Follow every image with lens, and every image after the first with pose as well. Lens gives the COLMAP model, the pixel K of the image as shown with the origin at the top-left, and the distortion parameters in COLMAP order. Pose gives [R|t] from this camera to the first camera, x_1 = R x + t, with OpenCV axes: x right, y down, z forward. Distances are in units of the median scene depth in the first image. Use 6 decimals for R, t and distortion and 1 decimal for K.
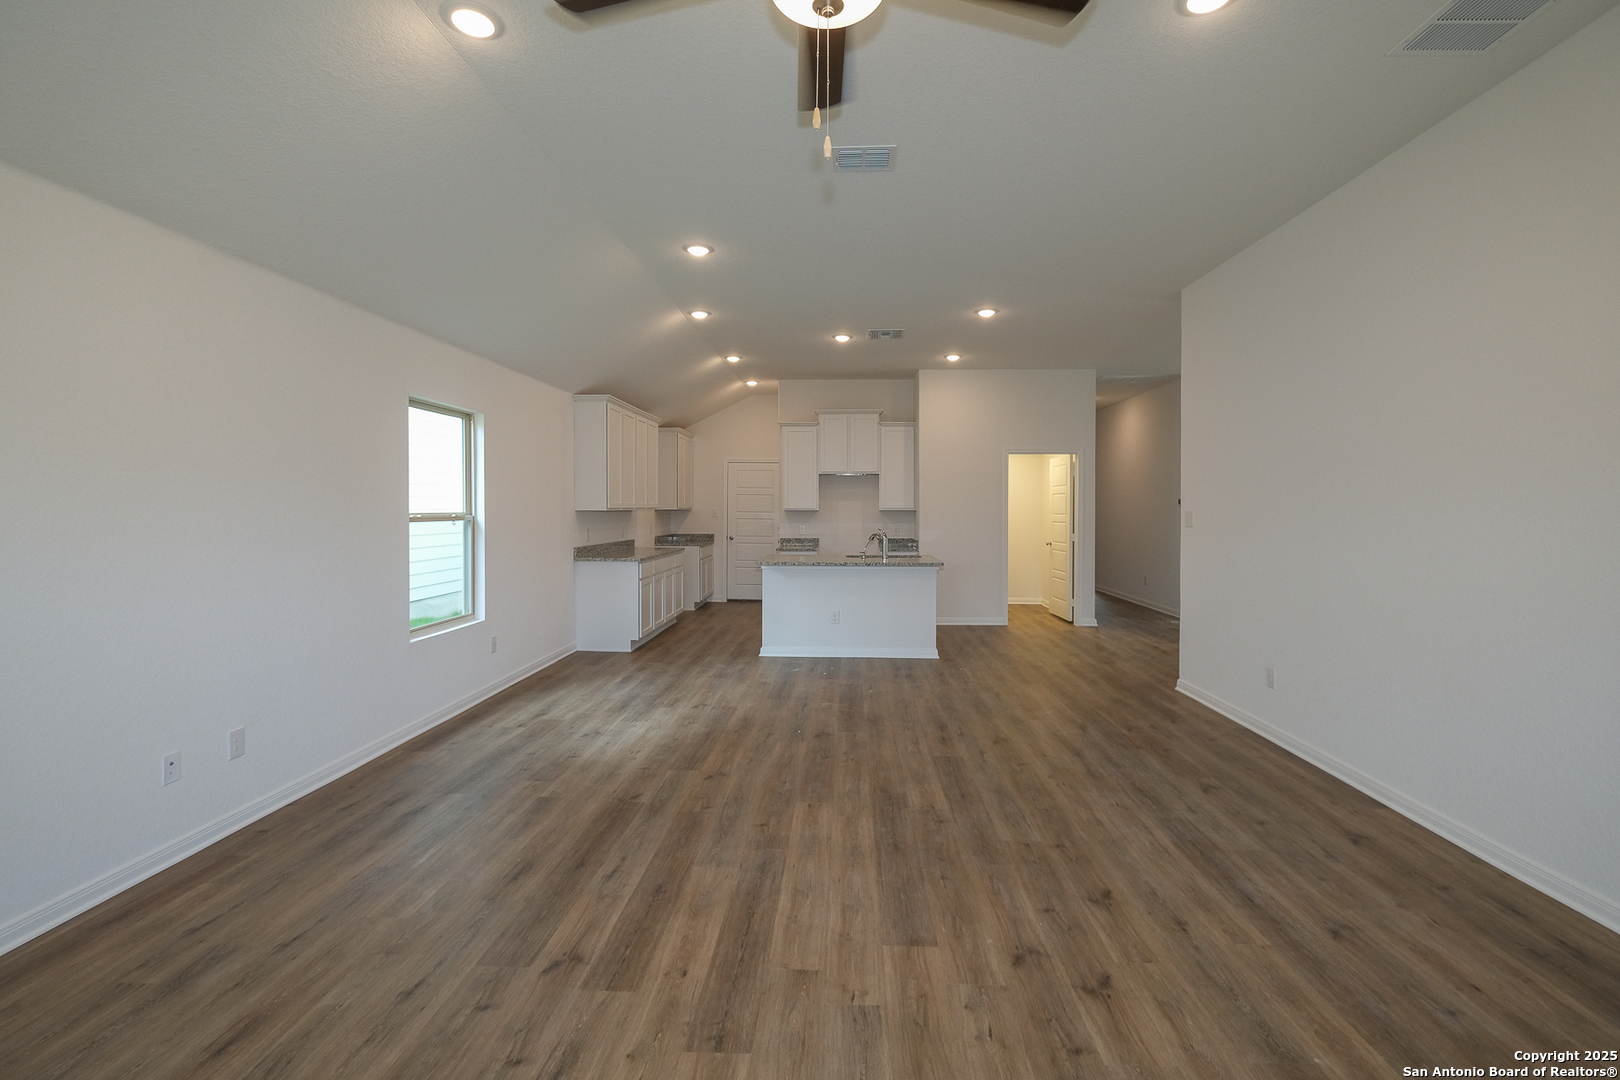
lens RADIAL K [[704.3, 0, 810.4], [0, 704.3, 533.2], [0, 0, 1]] dist [-0.002993, -0.000777]
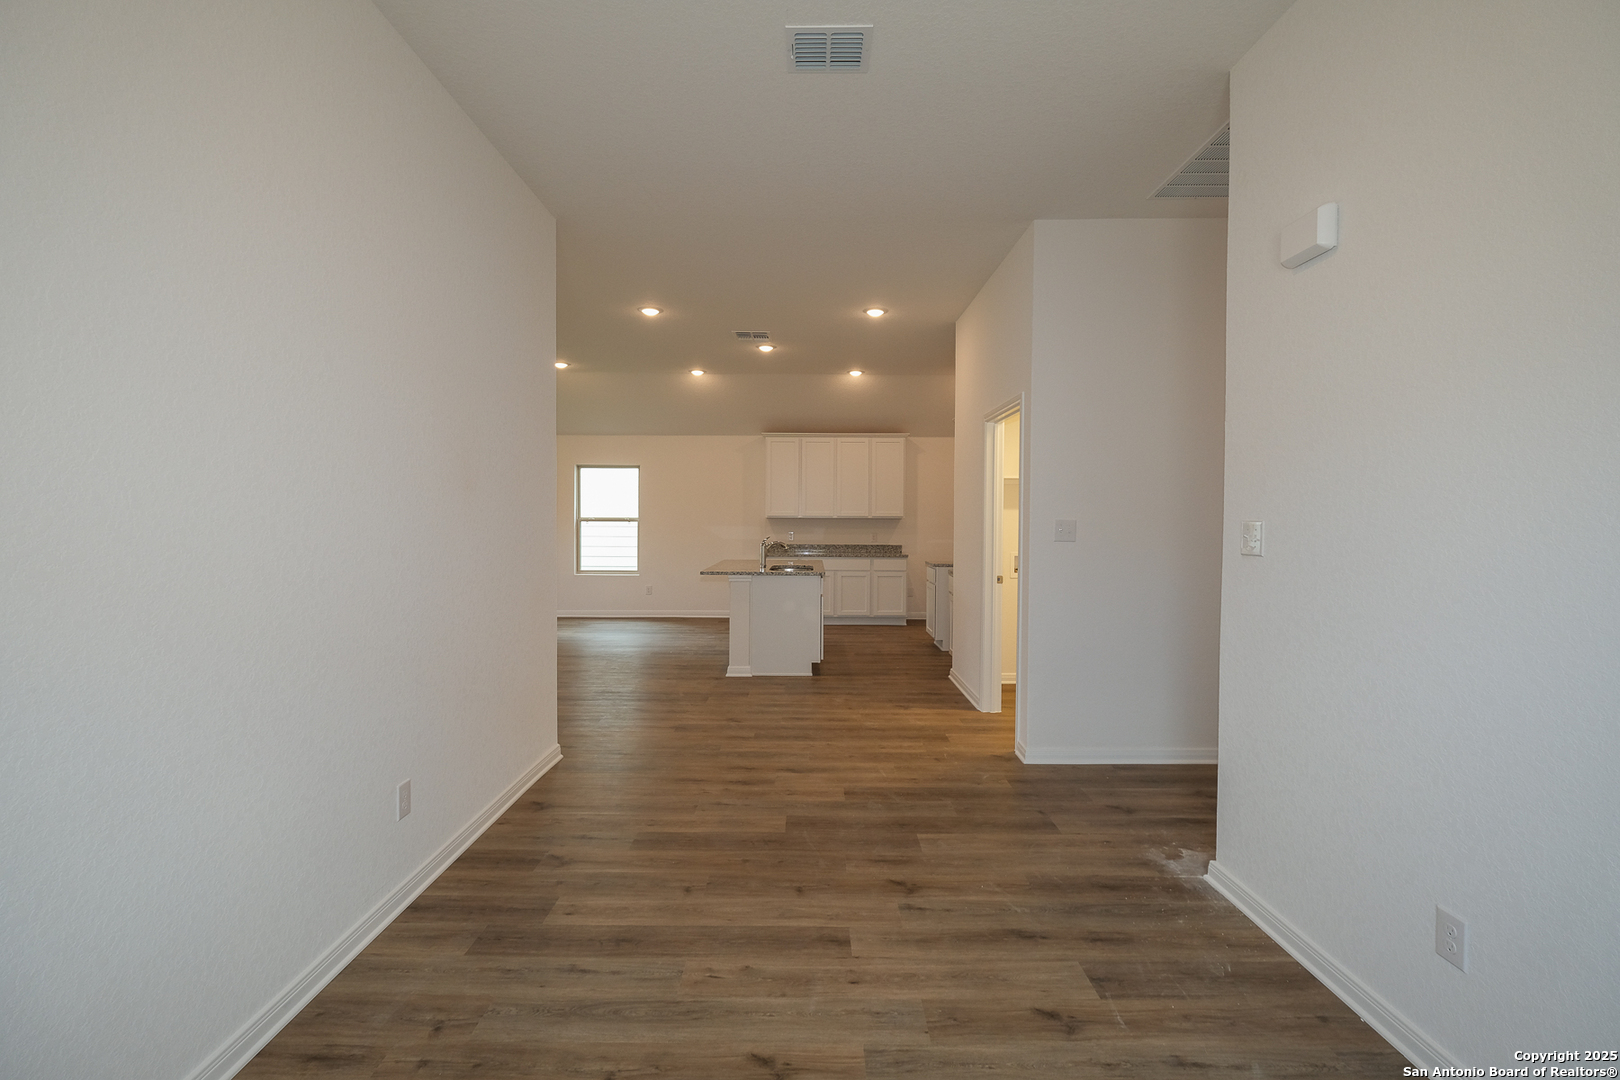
lens RADIAL K [[698.5, 0, 807.2], [0, 698.5, 532.3], [0, 0, 1]] dist [-0.001171, -0.000004]
pose [[0.059827, 0.021541, -0.997976, 0.824019], [-0.040391, 0.999001, 0.019142, -0.026111], [0.997391, 0.039165, 0.060637, 0.783089]]
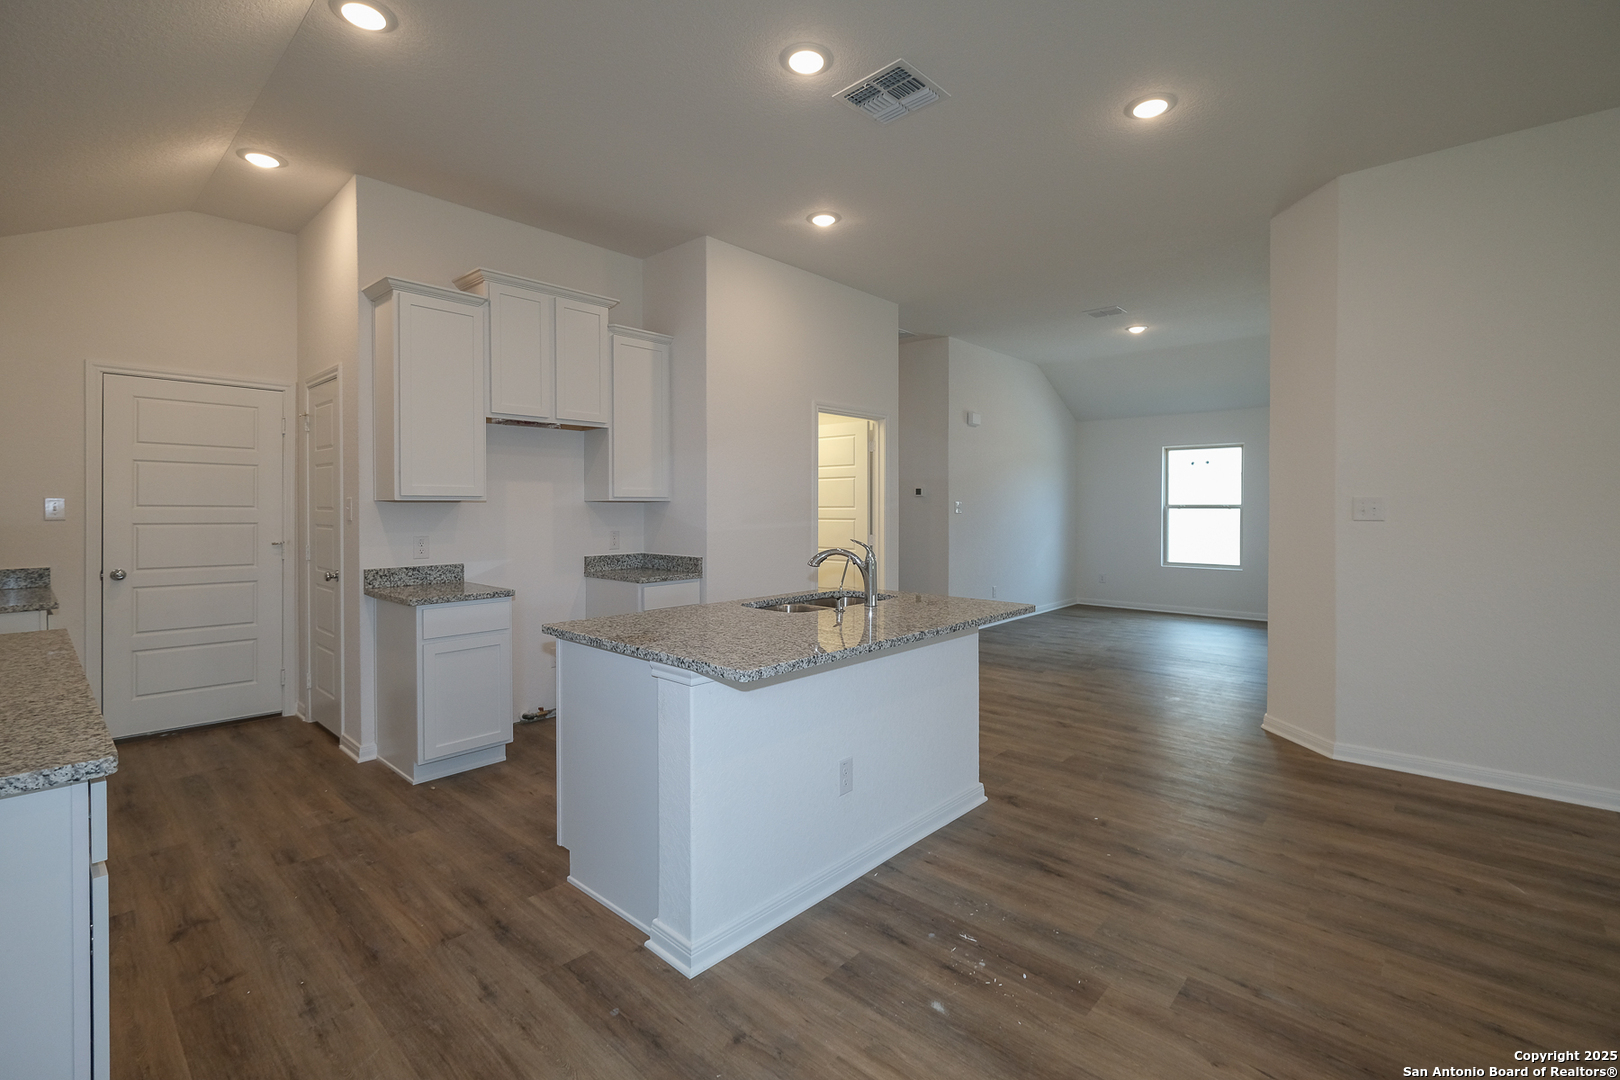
lens RADIAL K [[711.6, 0, 799.4], [0, 711.6, 512.6], [0, 0, 1]] dist [-0.001431, -0.000406]
pose [[0.641358, -0.008326, 0.767196, -0.206136], [0.028324, 0.999516, -0.012831, -0.014113], [-0.766719, 0.029959, 0.641284, 0.584718]]
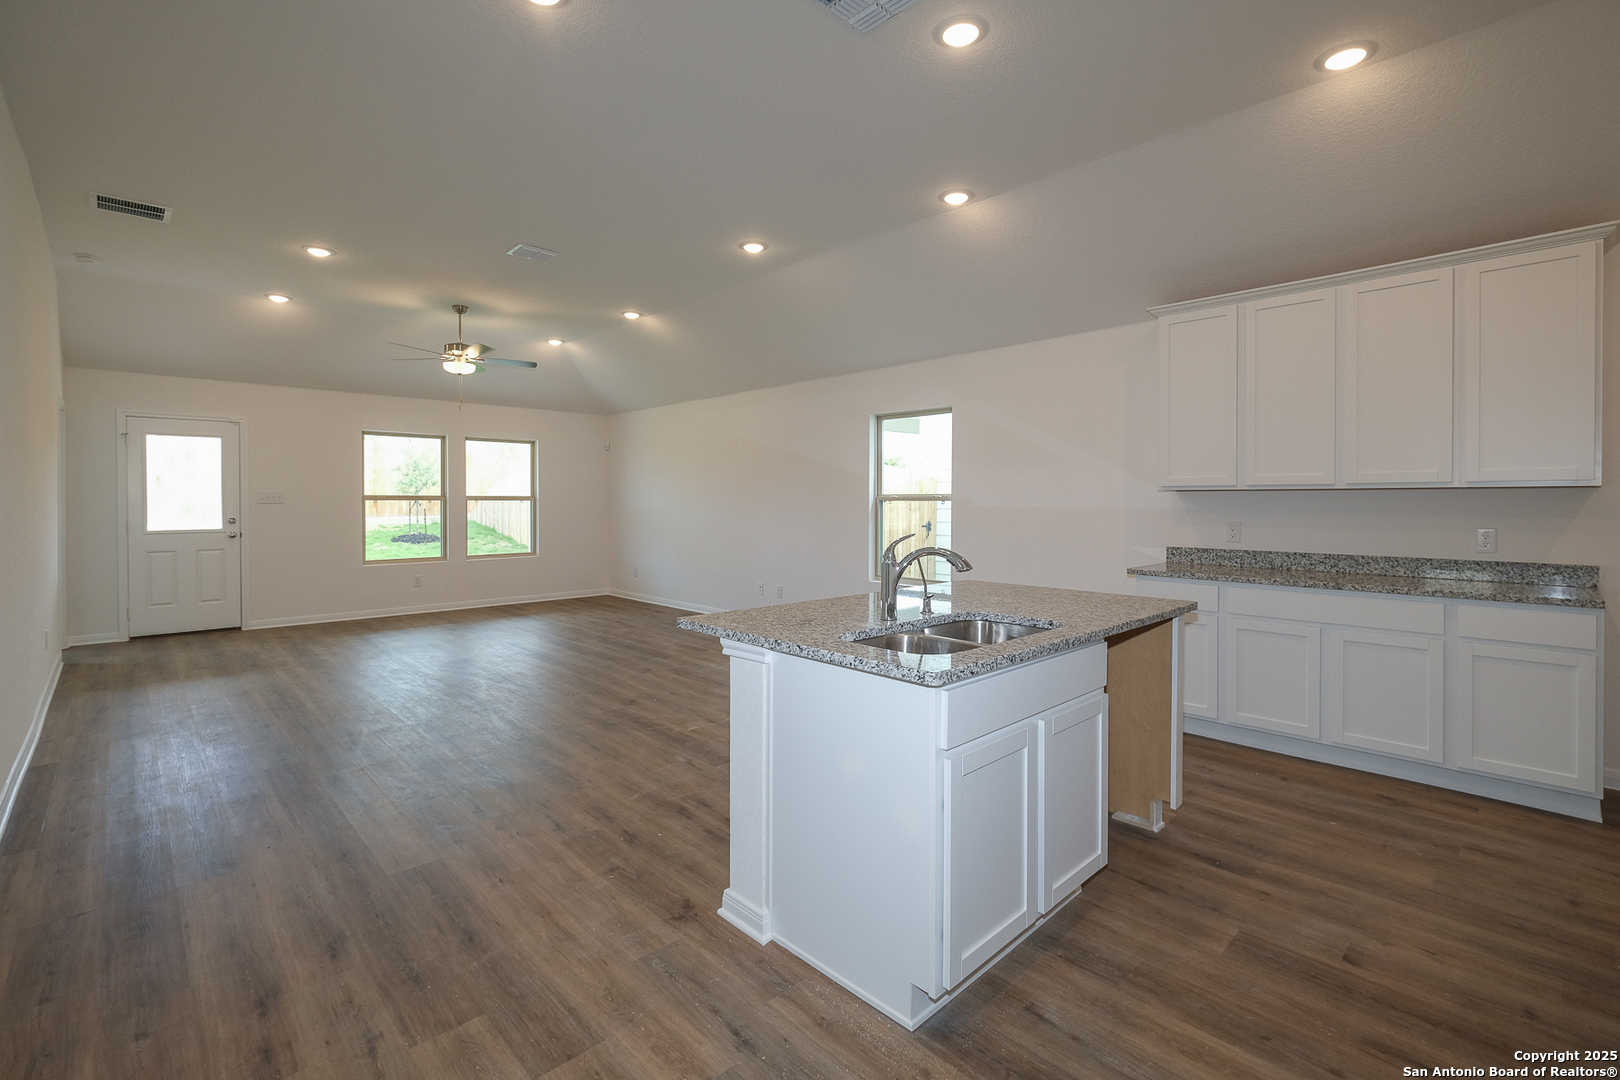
lens RADIAL K [[722.1, 0, 829.9], [0, 722.1, 502.0], [0, 0, 1]] dist [0.004190, -0.000190]
pose [[-0.664914, -0.000050, -0.746920, 0.303053], [-0.026262, 0.999383, 0.023312, -0.023222], [0.746458, 0.035116, -0.664505, 0.947473]]
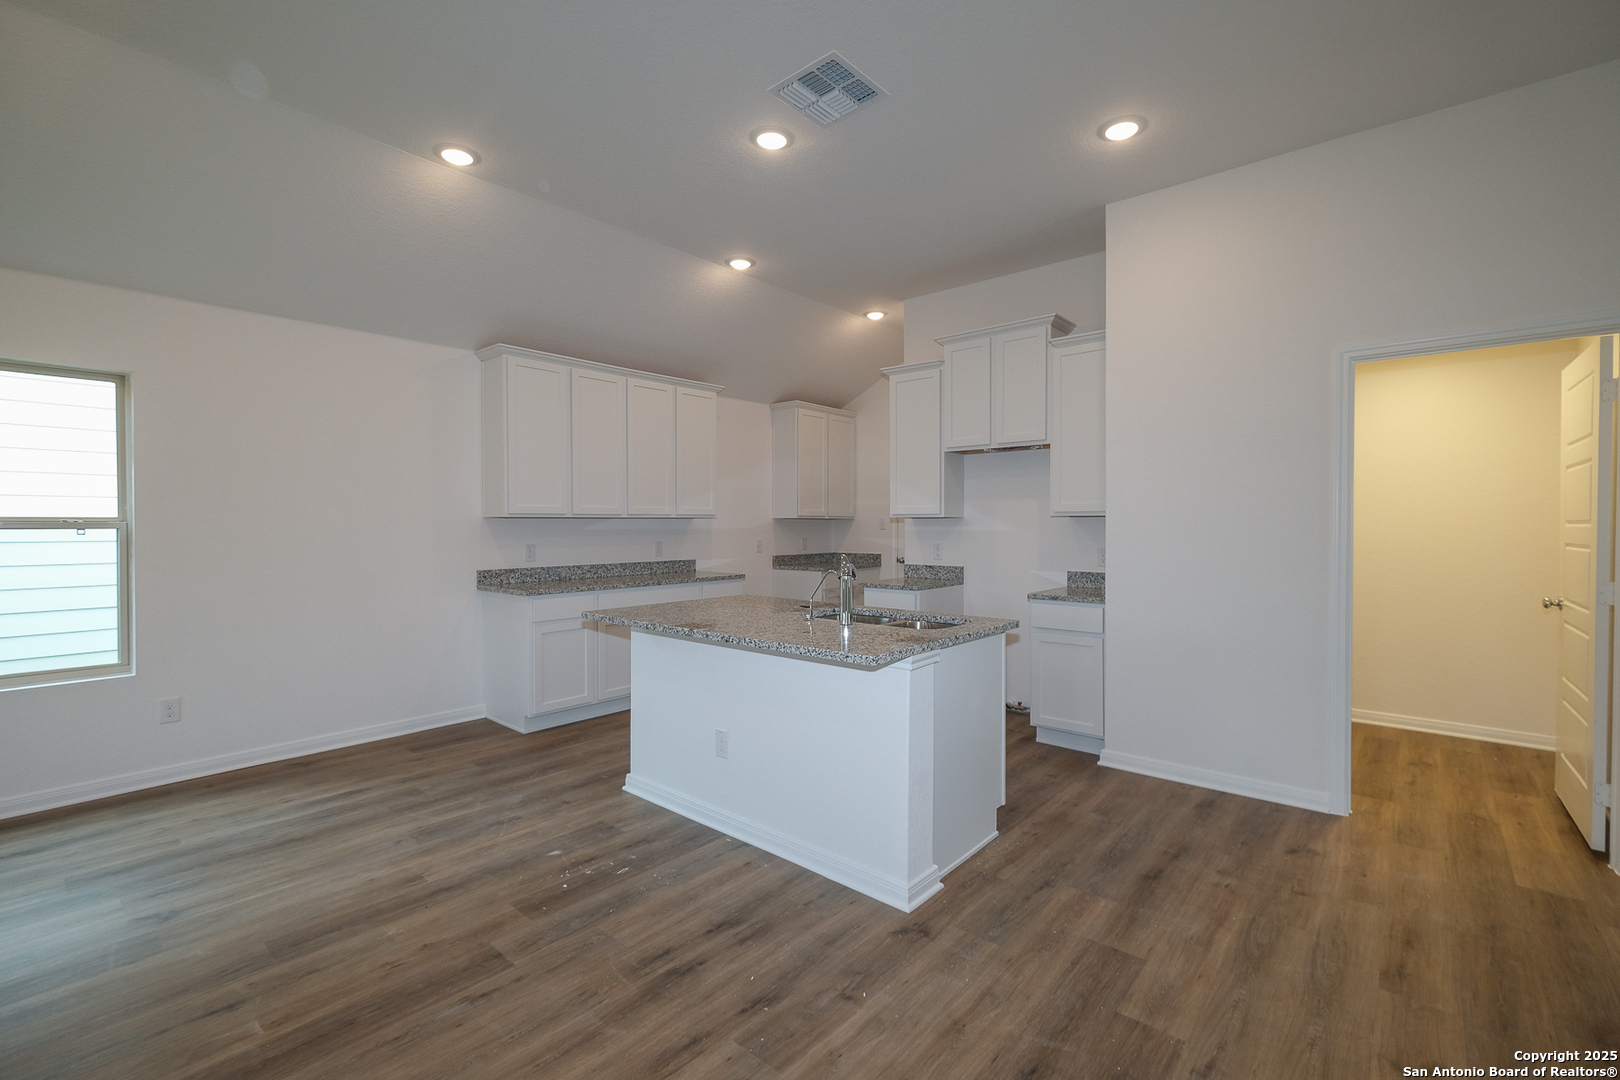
lens RADIAL K [[698.5, 0, 807.2], [0, 698.5, 532.3], [0, 0, 1]] dist [-0.001171, -0.000004]
pose [[0.793031, 0.004878, -0.609161, 0.267693], [-0.017913, 0.999722, -0.015315, -0.010073], [0.608918, 0.023057, 0.792898, 0.508929]]
